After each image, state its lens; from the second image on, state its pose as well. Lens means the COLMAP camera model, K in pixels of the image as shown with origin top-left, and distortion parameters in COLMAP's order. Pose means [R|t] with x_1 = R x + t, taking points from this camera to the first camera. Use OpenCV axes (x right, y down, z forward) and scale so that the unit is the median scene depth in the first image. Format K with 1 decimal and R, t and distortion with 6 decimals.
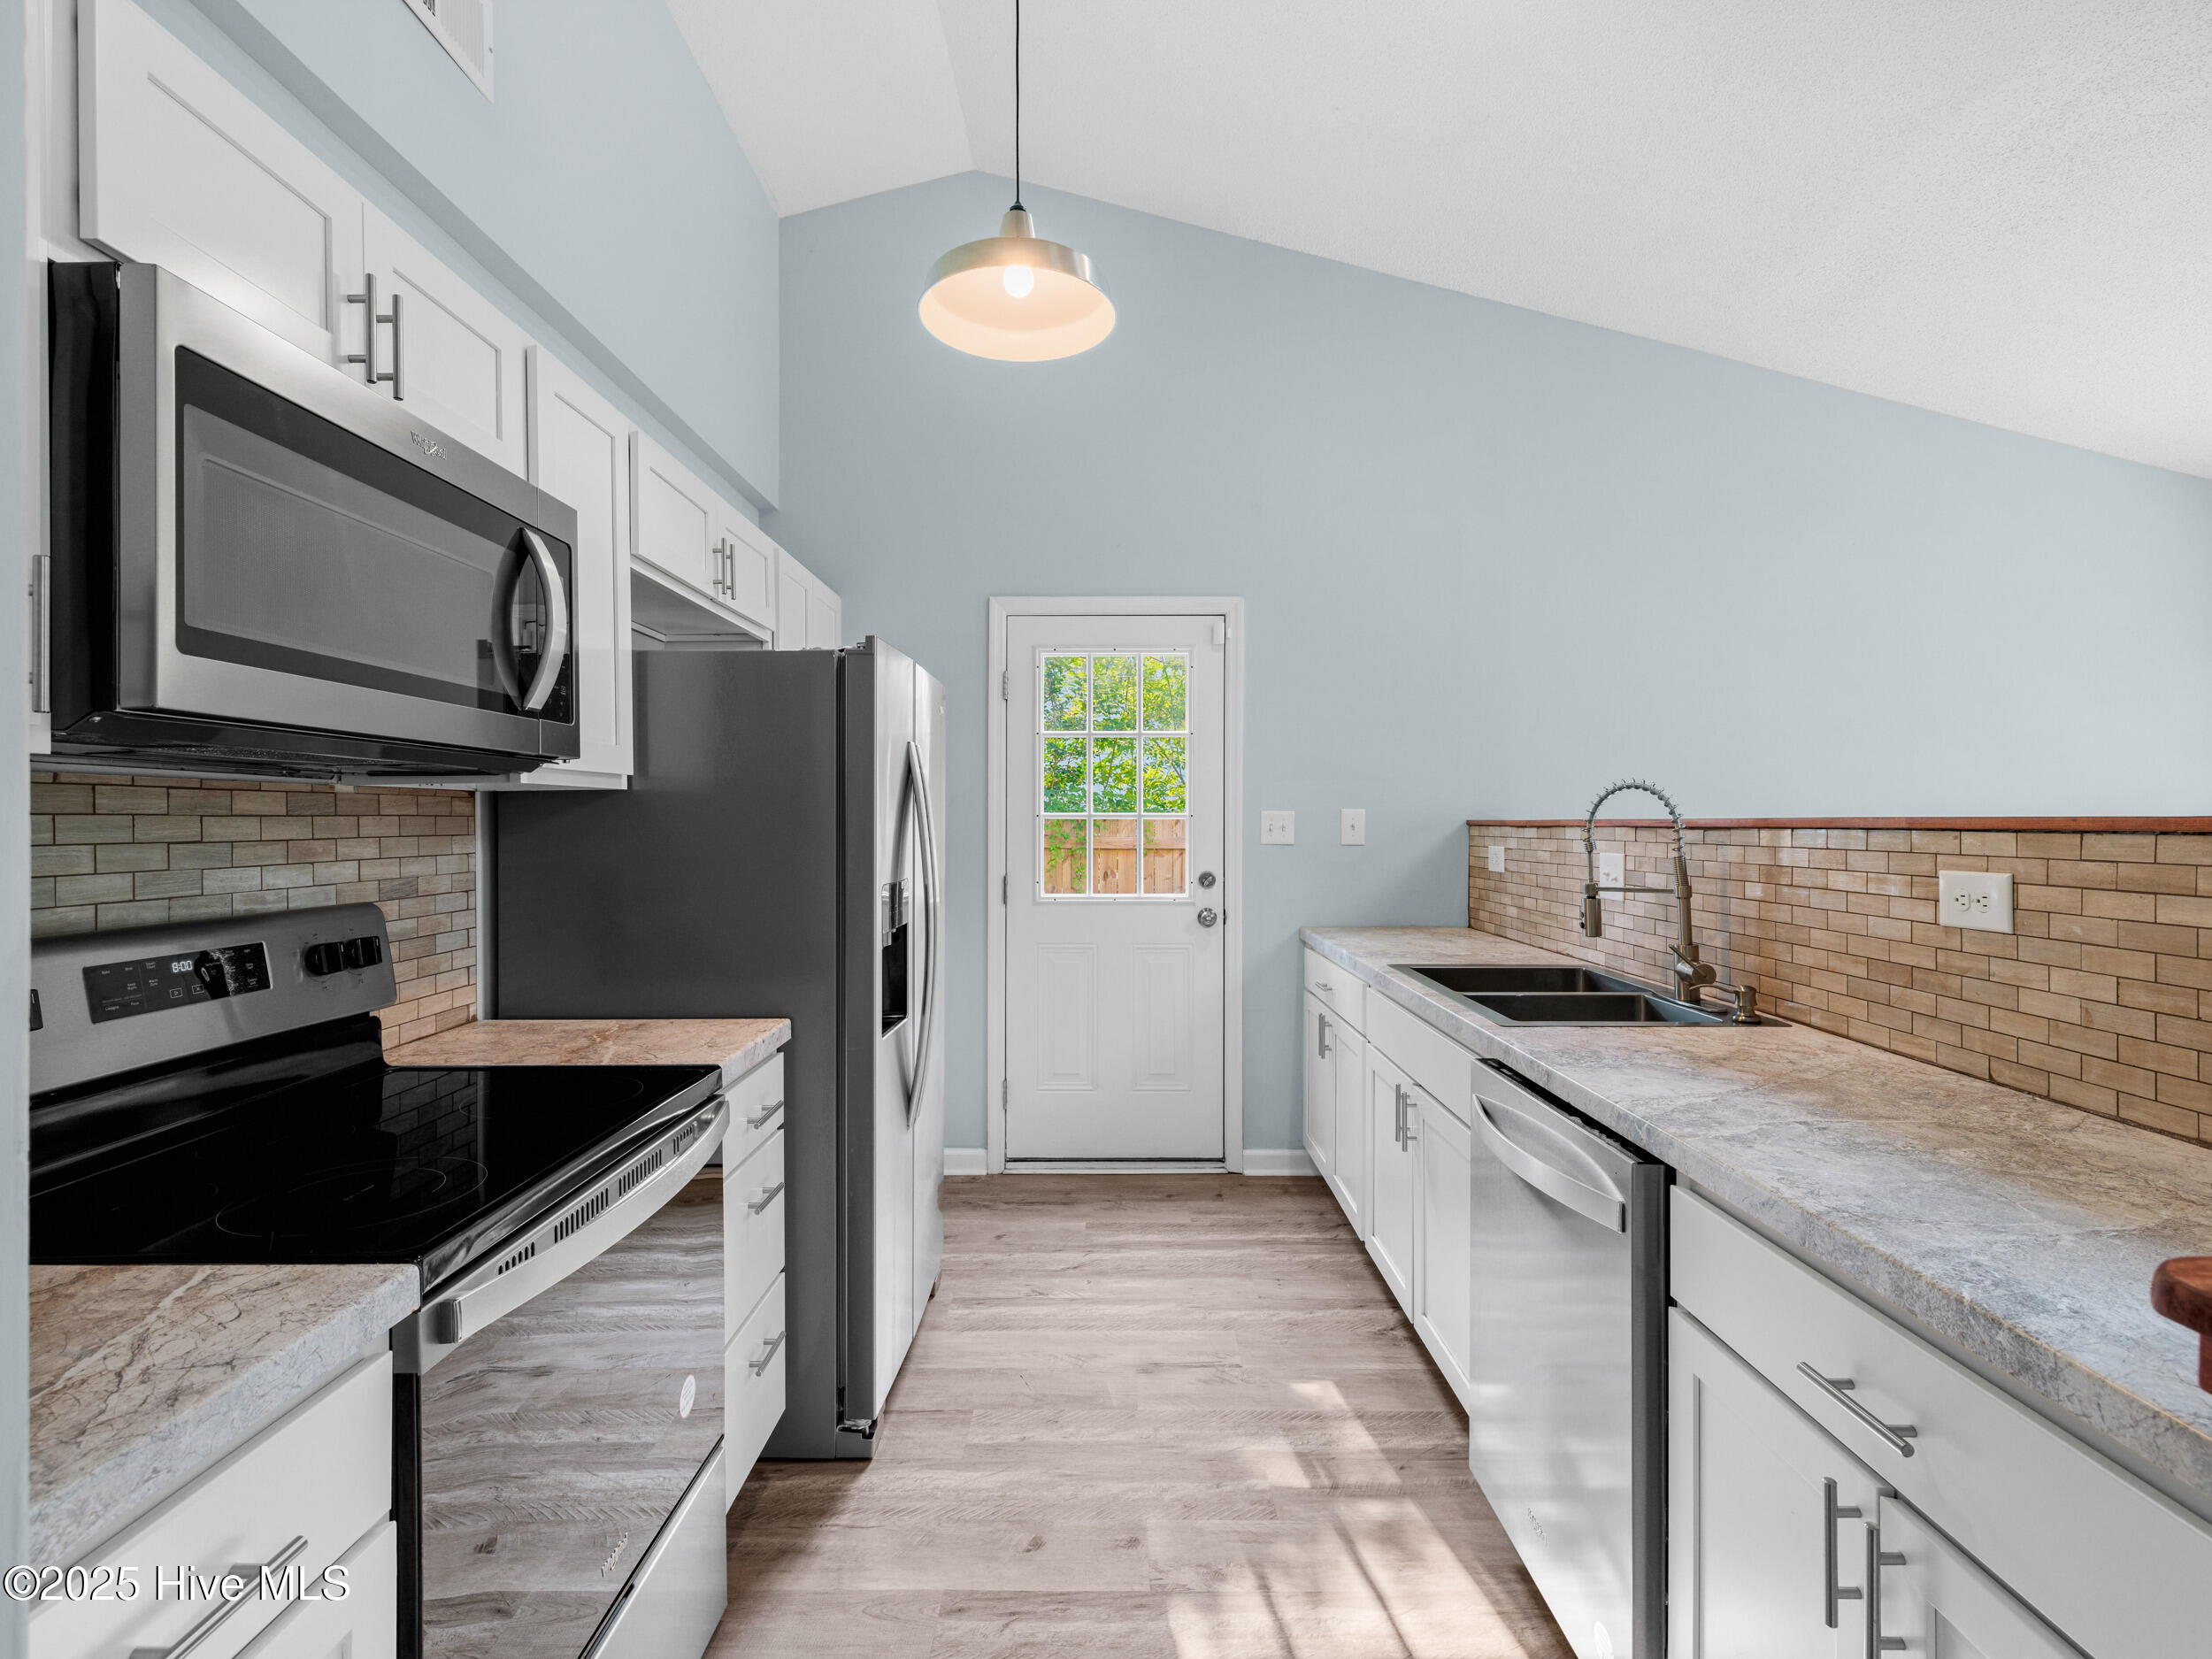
lens RADIAL K [[1025.6, 0, 1090.5], [0, 1025.6, 825.6], [0, 0, 1]] dist [0.001274, 0.000188]
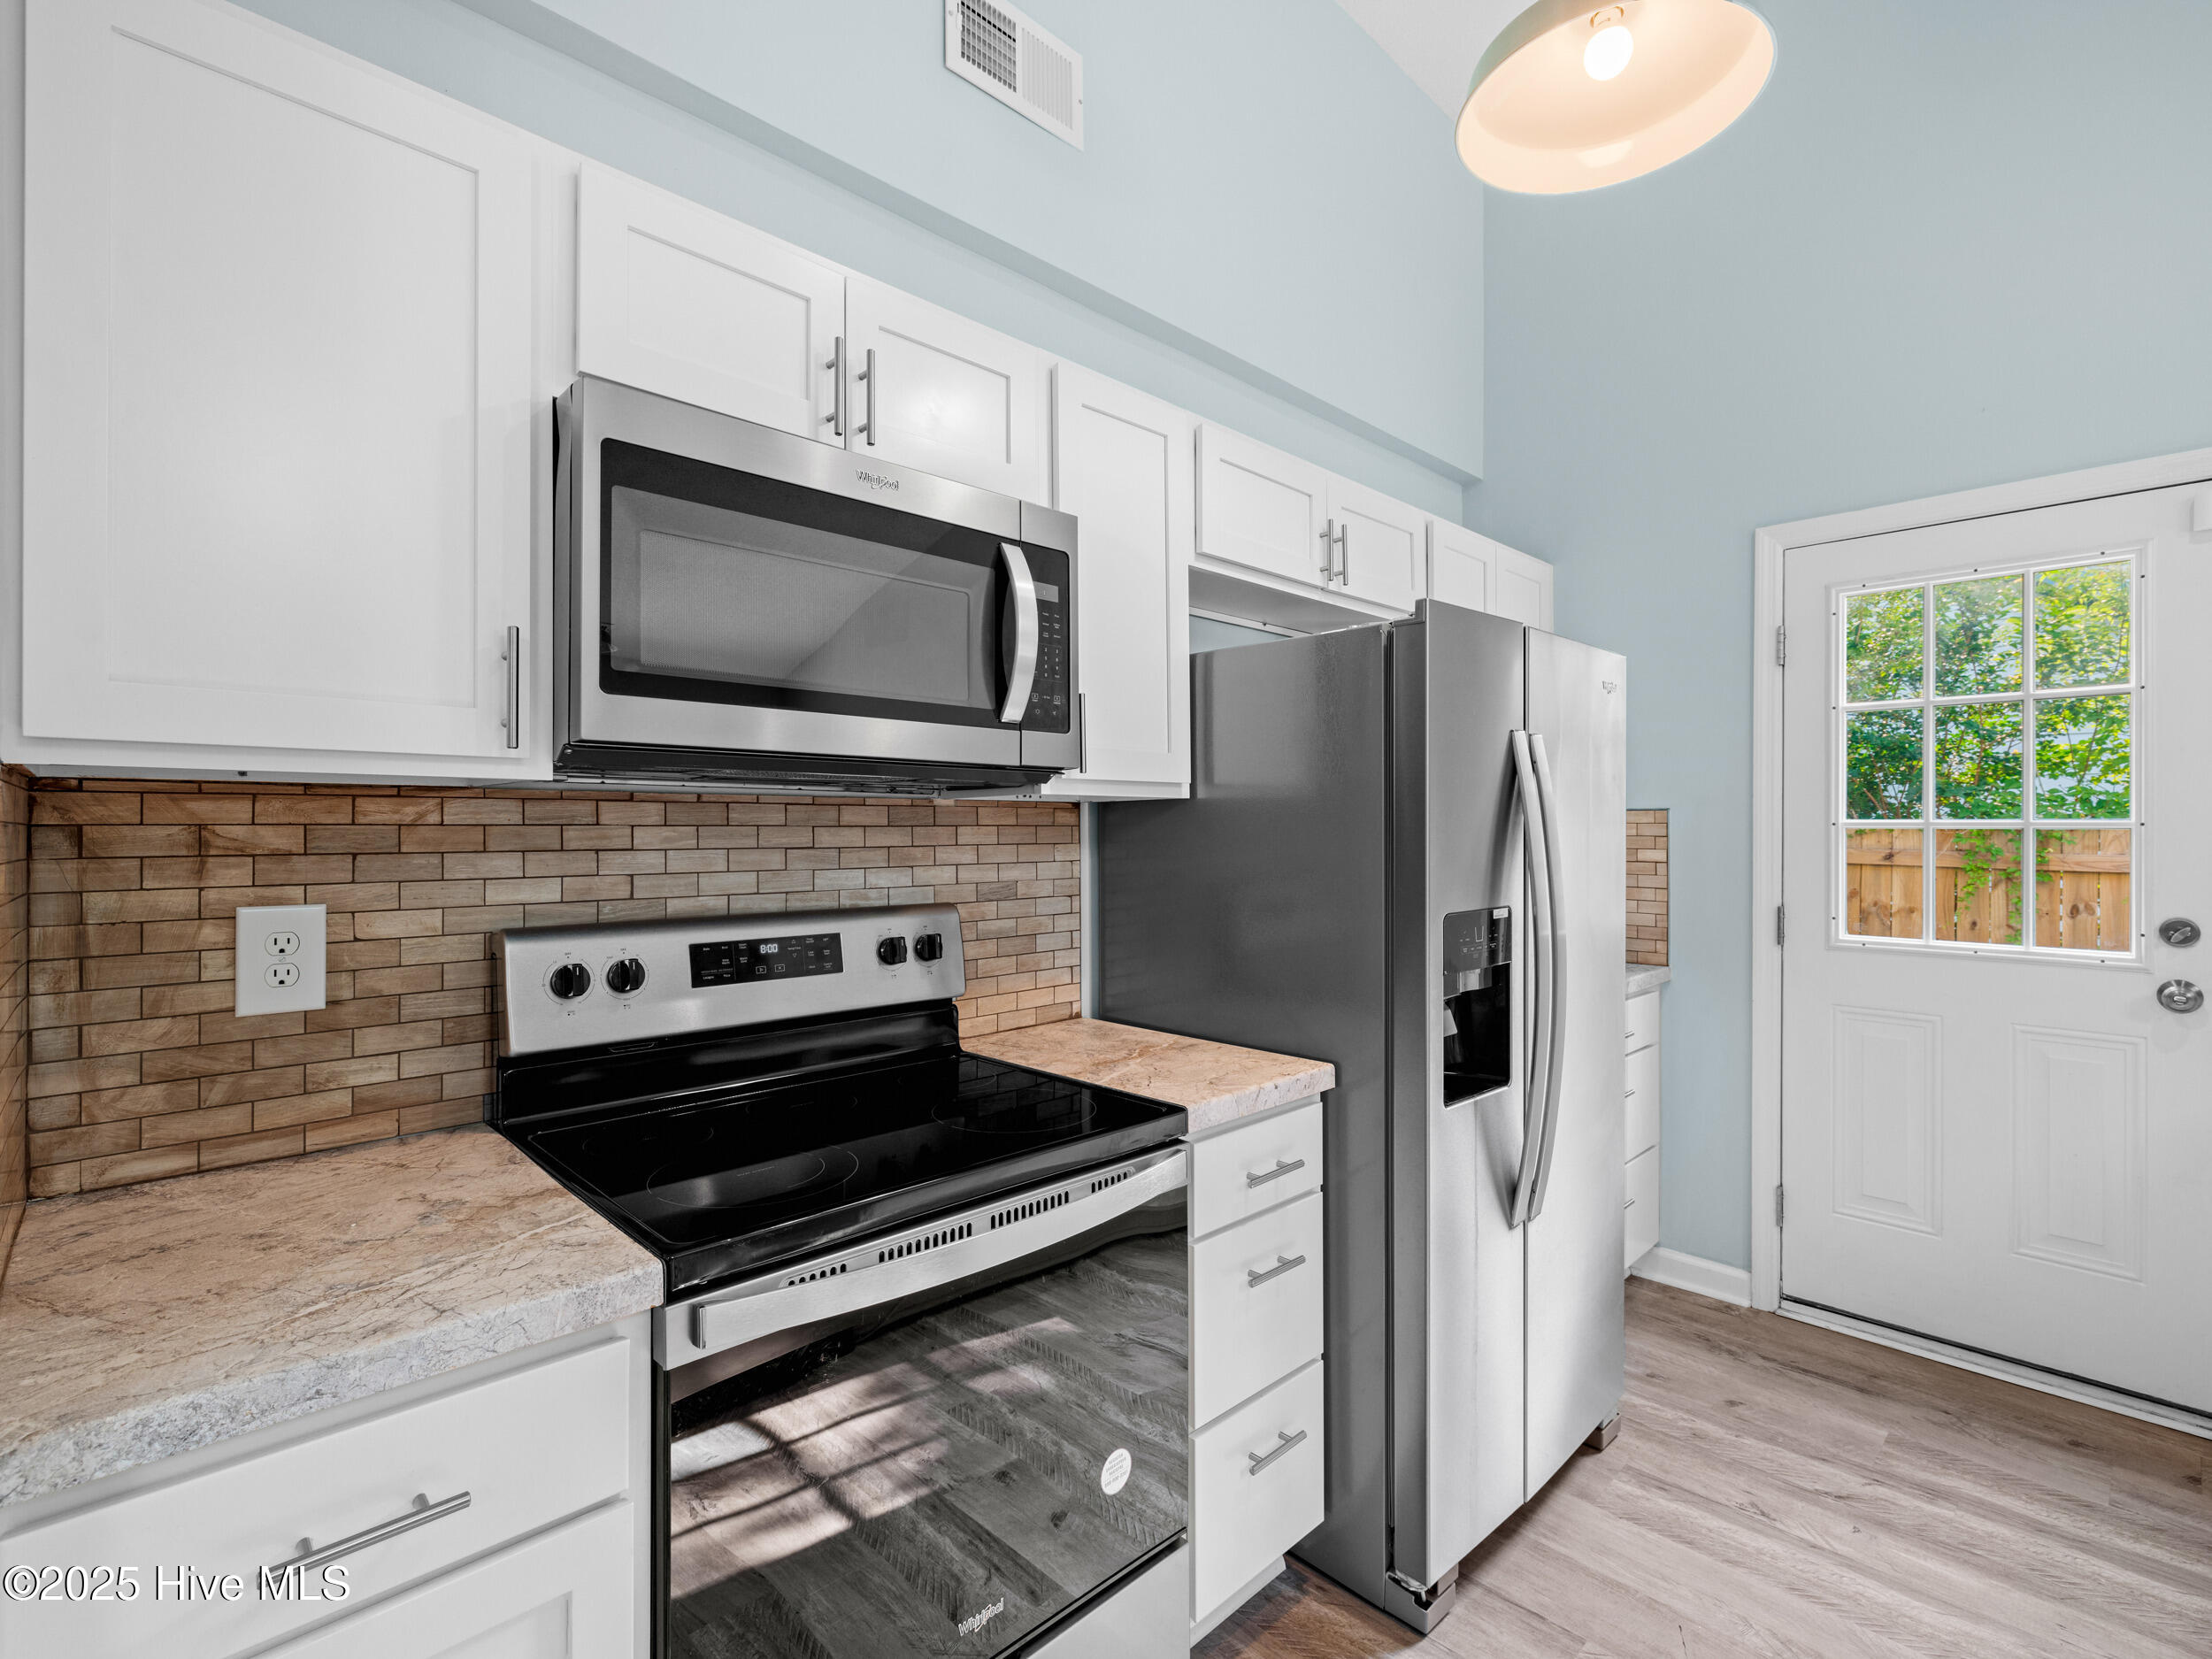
lens RADIAL K [[1025.6, 0, 1116.3], [0, 1025.6, 826.3], [0, 0, 1]] dist [0.001274, 0.000188]
pose [[0.705860, 0.001201, -0.708350, 0.185444], [-0.005474, 0.999978, -0.003759, -0.005126], [0.708330, 0.006531, 0.705851, 0.273040]]
